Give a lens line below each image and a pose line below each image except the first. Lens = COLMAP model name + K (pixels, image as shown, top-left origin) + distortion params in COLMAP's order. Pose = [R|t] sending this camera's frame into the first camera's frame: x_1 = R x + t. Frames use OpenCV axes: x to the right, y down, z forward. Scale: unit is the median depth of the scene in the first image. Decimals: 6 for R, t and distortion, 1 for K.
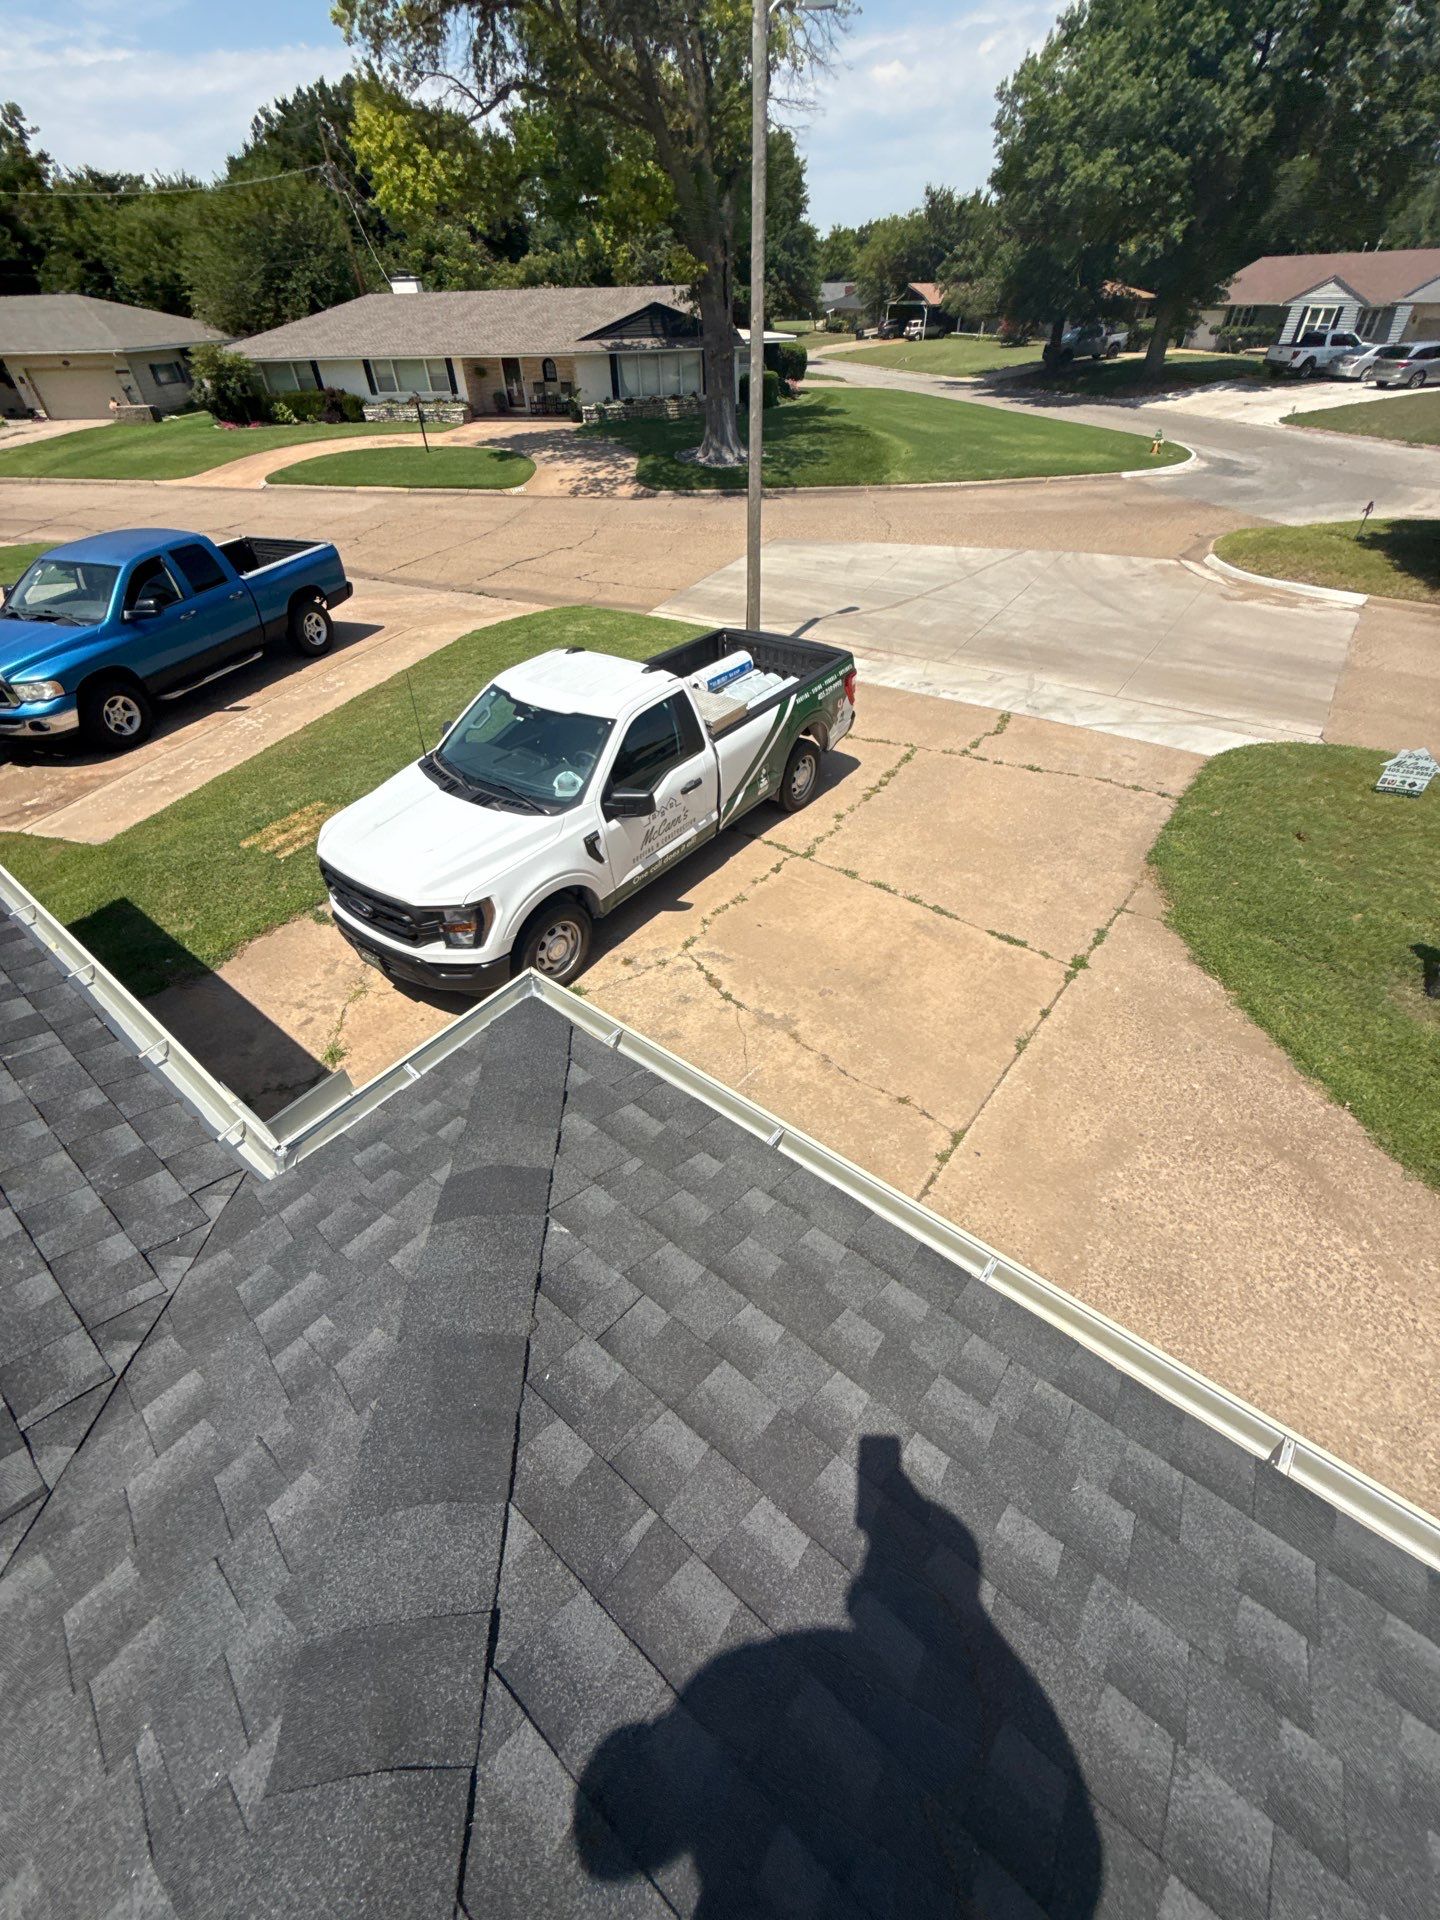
lens RADIAL K [[736.8, 0, 717.0], [0, 736.8, 946.2], [0, 0, 1]] dist [-0.016751, 0.001915]
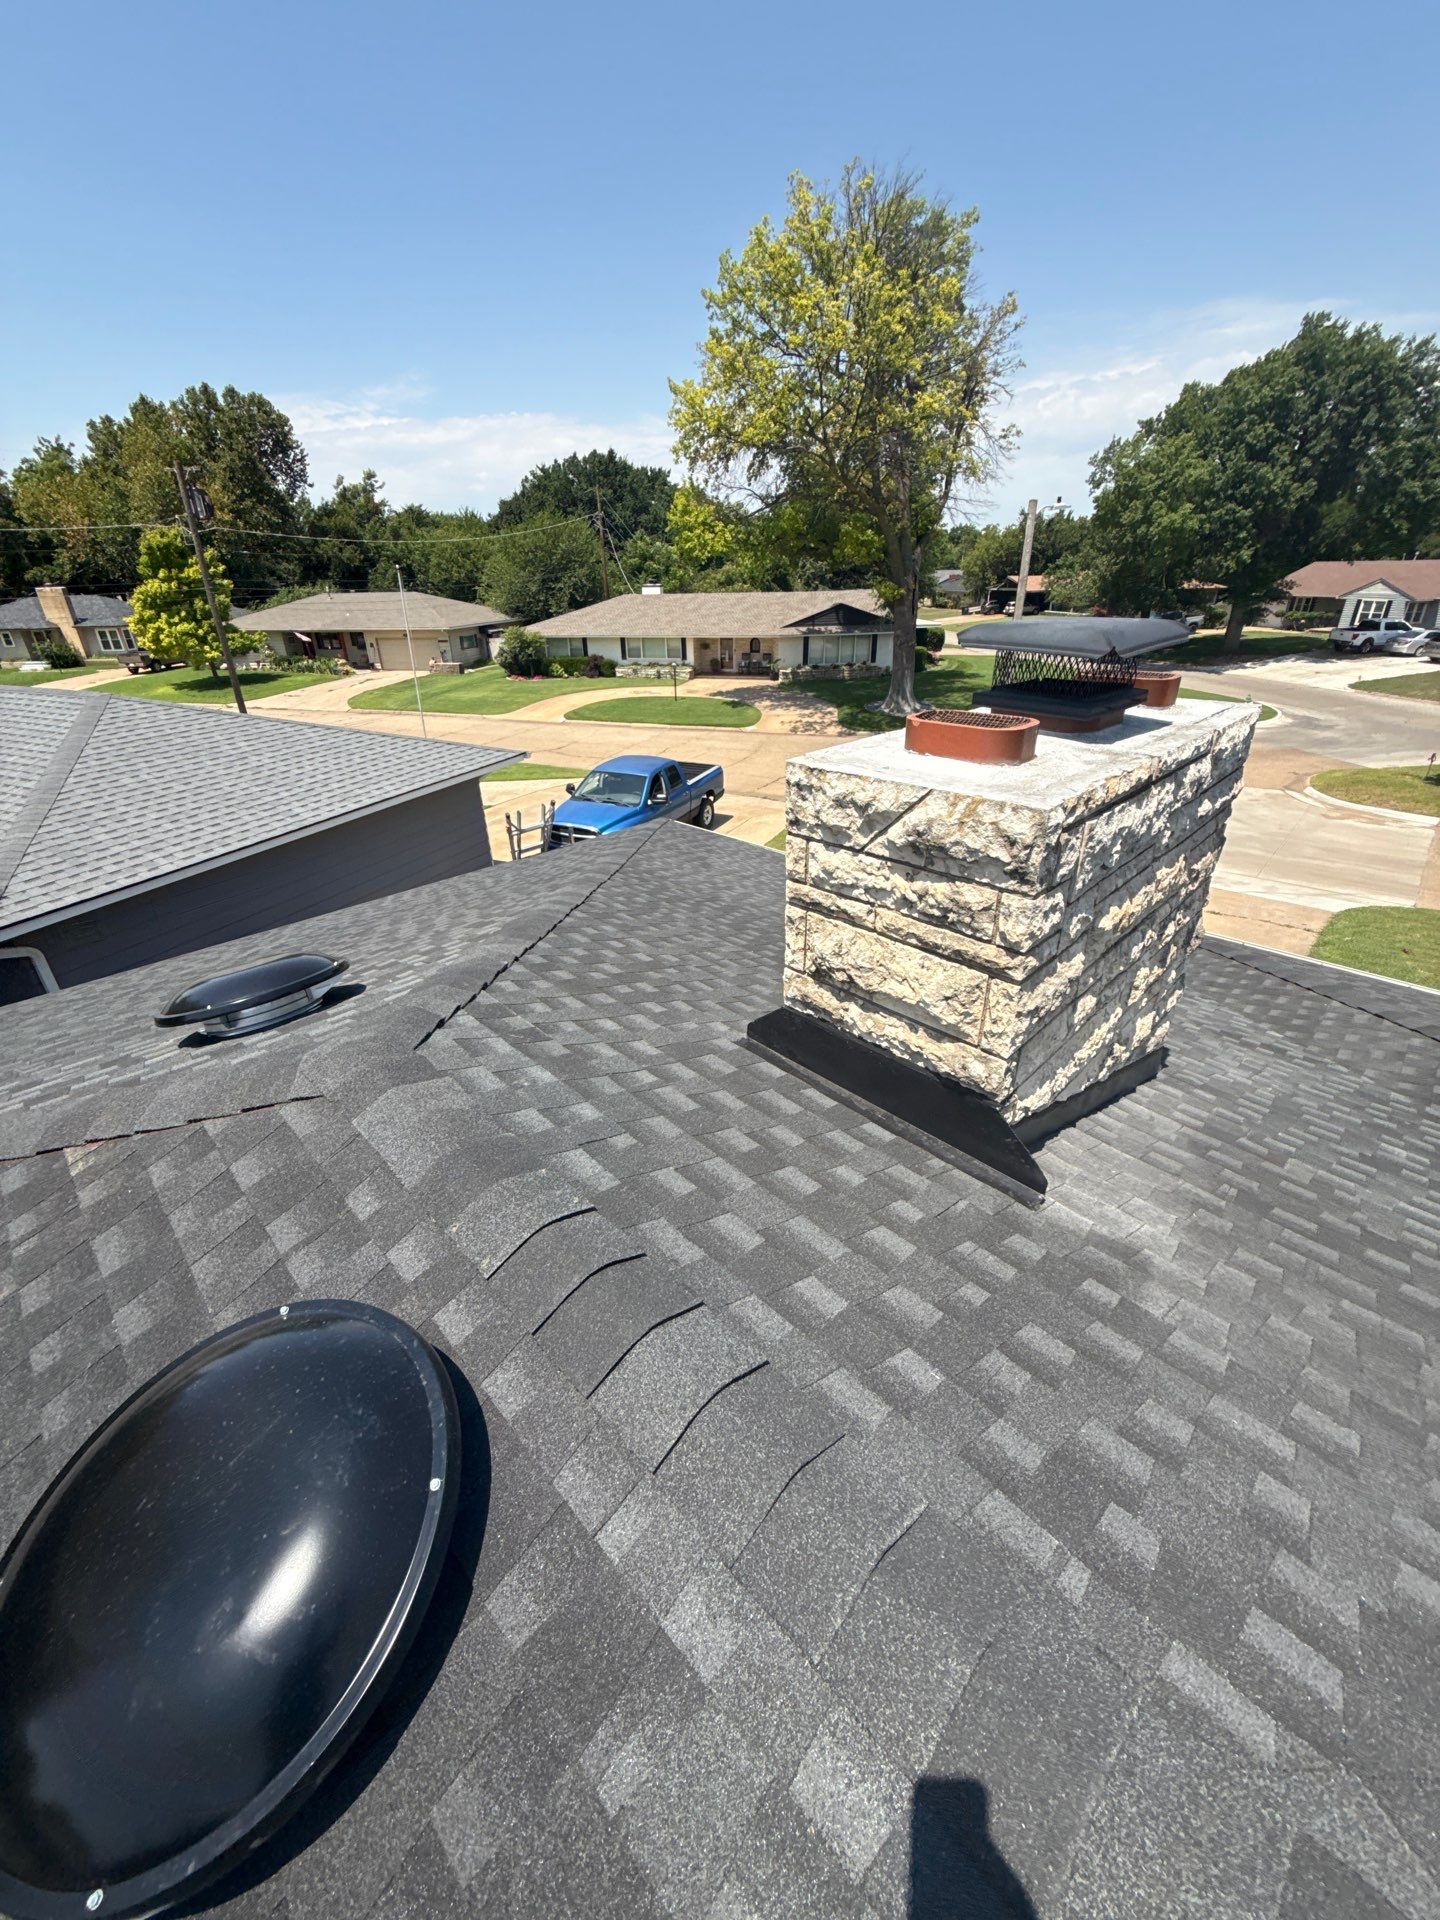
lens RADIAL K [[736.8, 0, 712.7], [0, 736.8, 961.5], [0, 0, 1]] dist [-0.016751, 0.001915]
pose [[0.993388, 0.050916, -0.102897, -0.139946], [-0.073694, 0.970051, -0.231451, 0.089309], [0.088031, 0.237504, 0.967390, -0.171535]]
